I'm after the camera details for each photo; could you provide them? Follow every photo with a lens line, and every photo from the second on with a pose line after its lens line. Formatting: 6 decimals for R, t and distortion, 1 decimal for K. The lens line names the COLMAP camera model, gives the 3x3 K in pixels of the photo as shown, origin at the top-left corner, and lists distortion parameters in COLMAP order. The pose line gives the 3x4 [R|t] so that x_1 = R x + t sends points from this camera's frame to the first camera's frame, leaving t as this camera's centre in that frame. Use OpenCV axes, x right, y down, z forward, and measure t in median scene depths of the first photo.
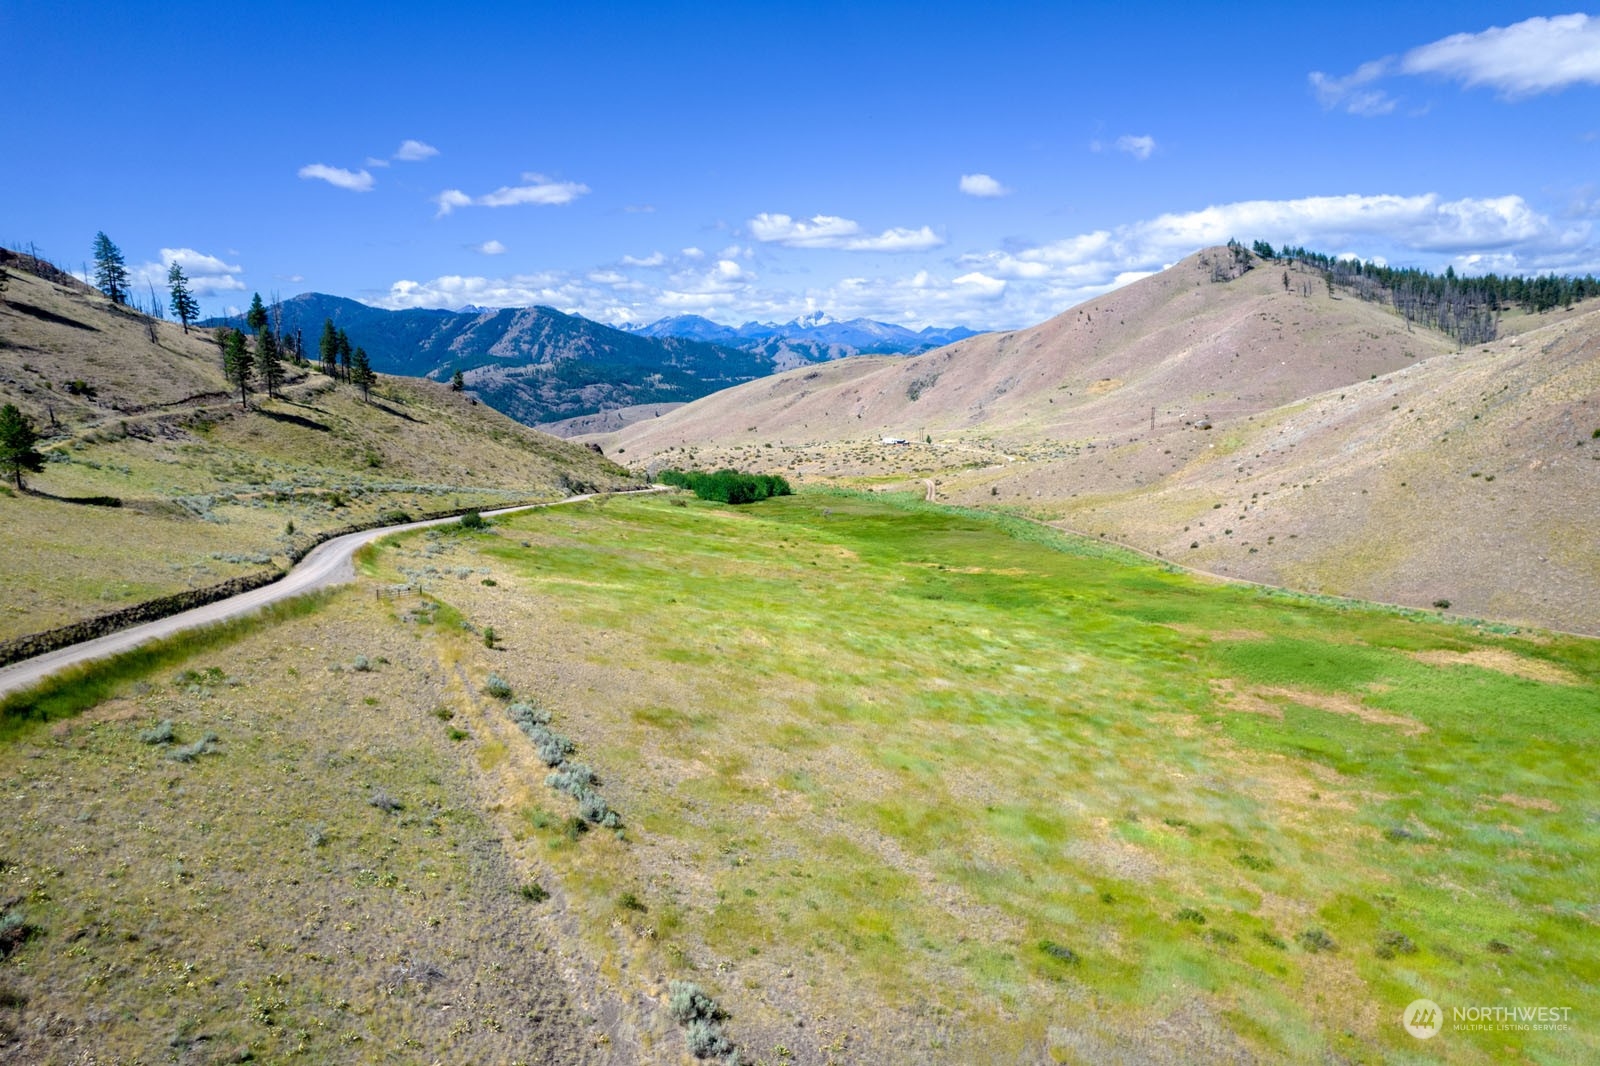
lens RADIAL K [[994.5, 0, 799.9], [0, 994.5, 525.2], [0, 0, 1]] dist [-0.075430, 0.058690]
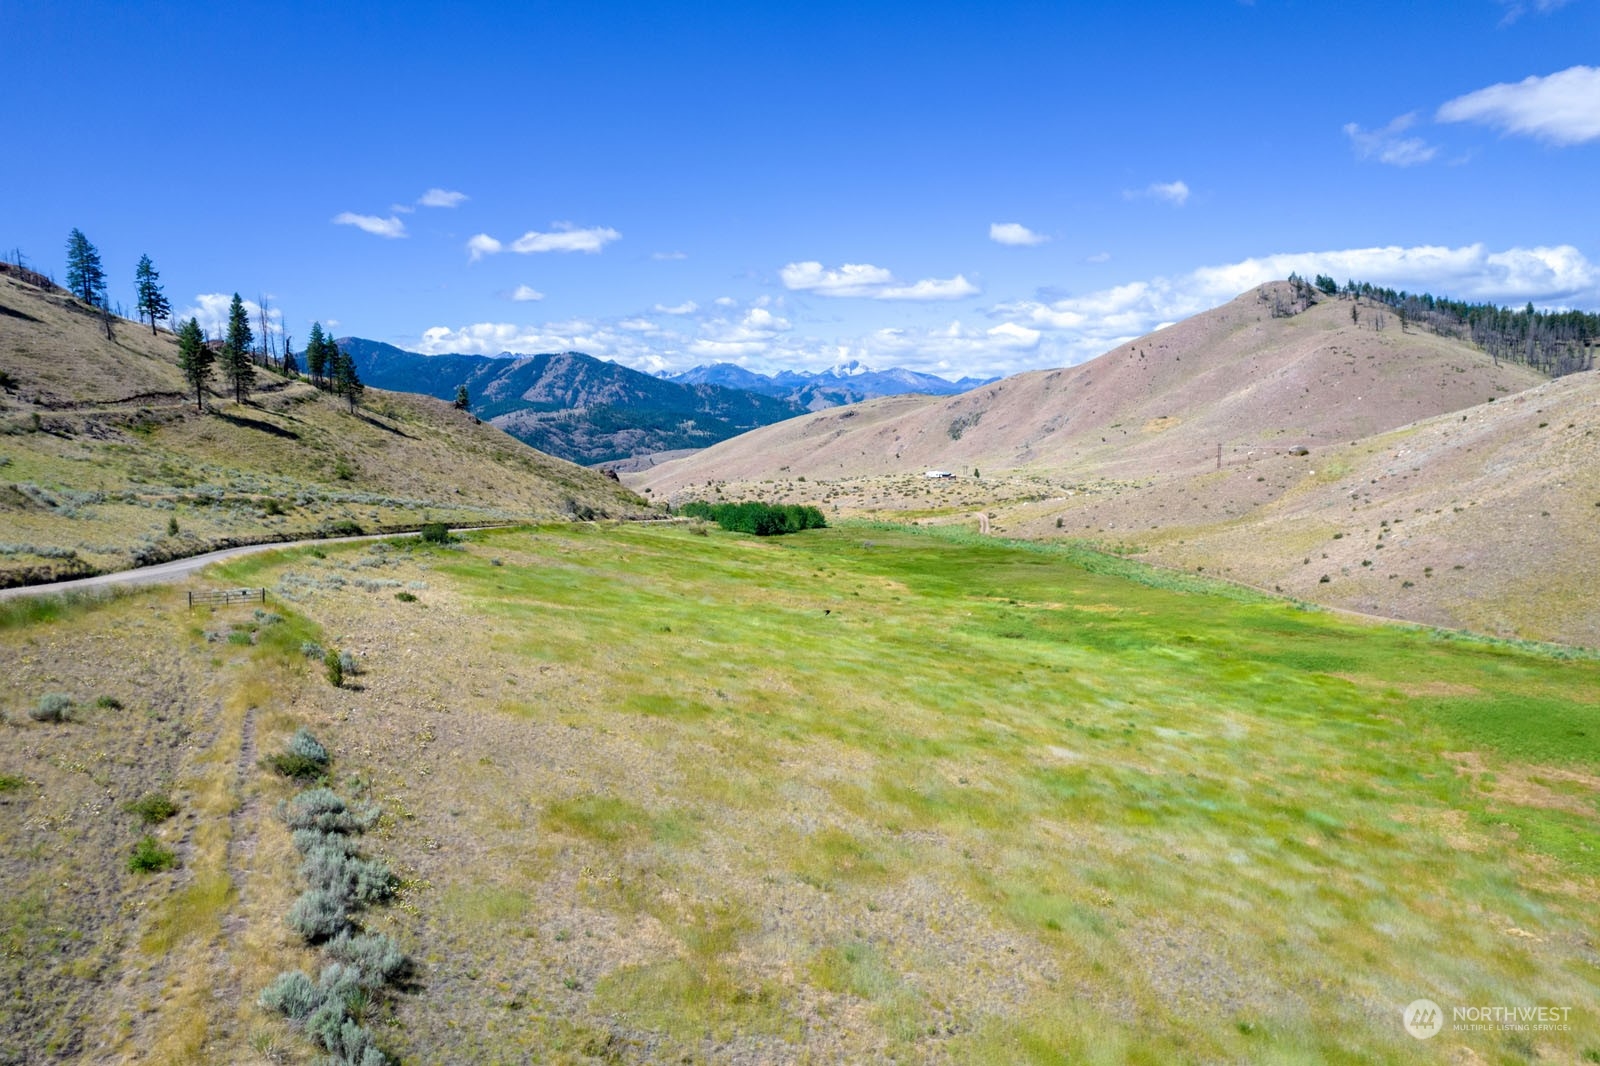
lens RADIAL K [[1009.0, 0, 800.0], [0, 1009.0, 533.0], [0, 0, 1]] dist [-0.080531, 0.066759]
pose [[0.999391, 0.012125, -0.032724, -0.003825], [-0.013485, 0.999040, -0.041674, 0.017032], [0.032187, 0.042090, 0.998595, 0.129073]]
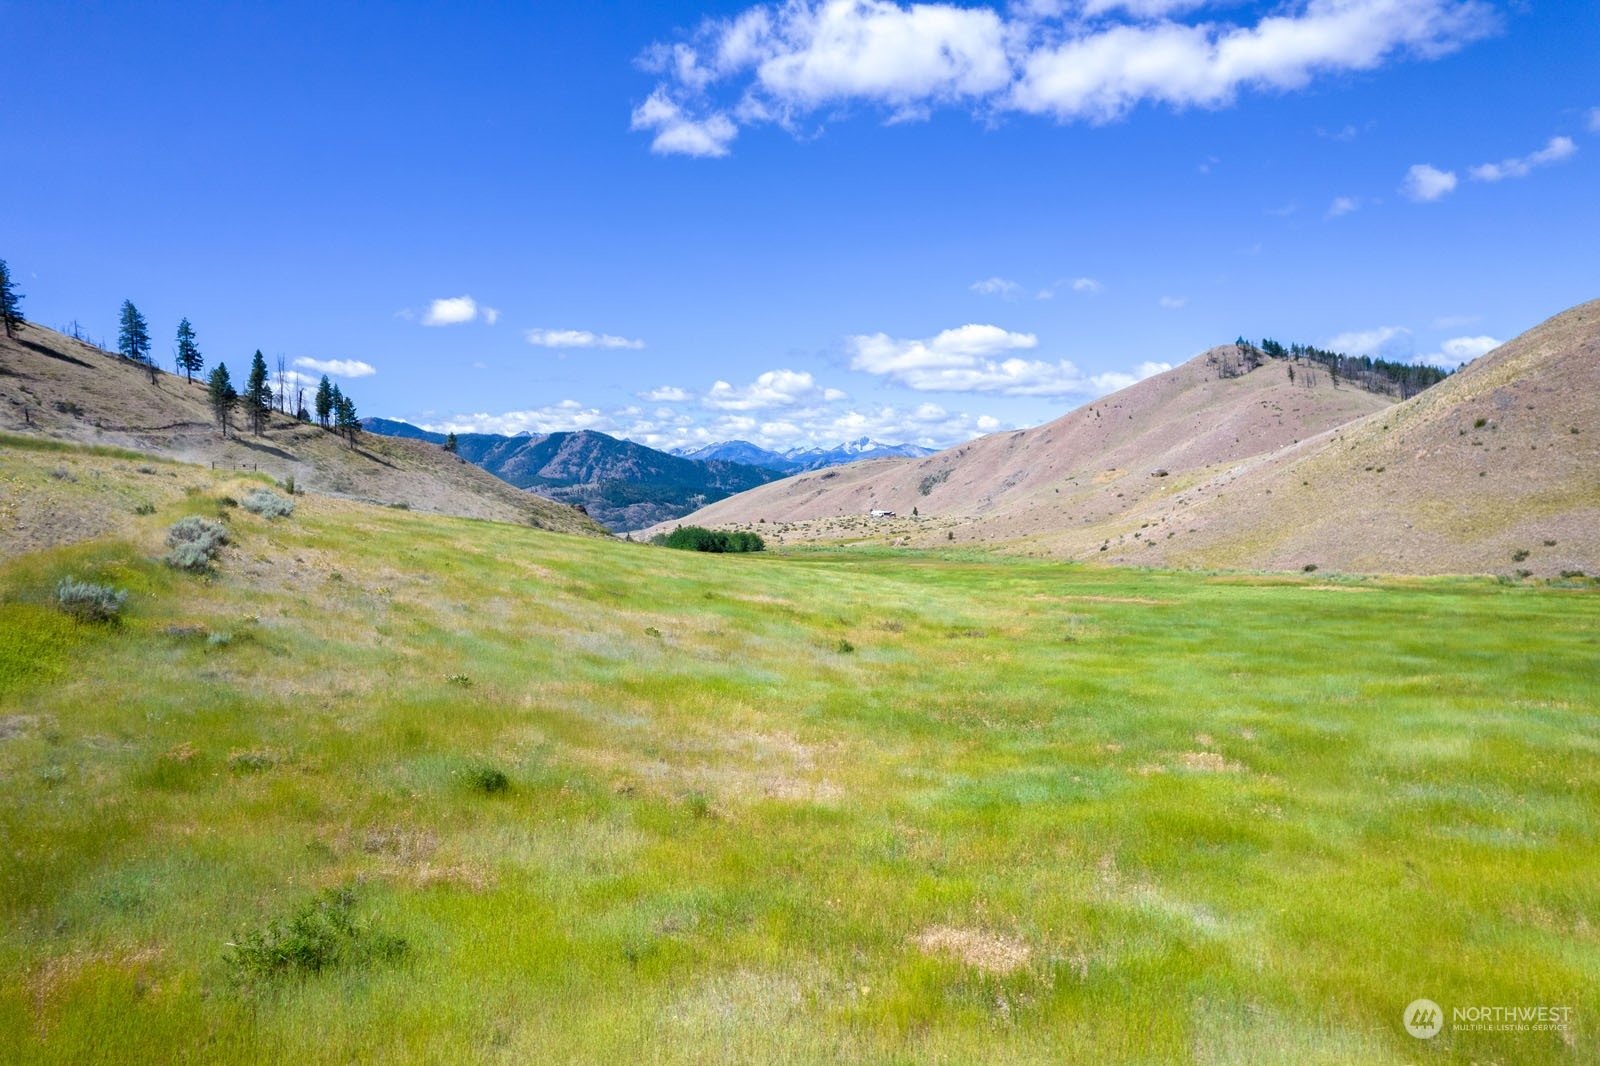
lens RADIAL K [[994.5, 0, 799.9], [0, 994.5, 525.2], [0, 0, 1]] dist [-0.075430, 0.058690]
pose [[0.999029, 0.000519, -0.044050, 0.100927], [-0.005900, 0.992498, -0.122115, 0.094238], [0.043656, 0.122256, 0.991538, -0.022546]]
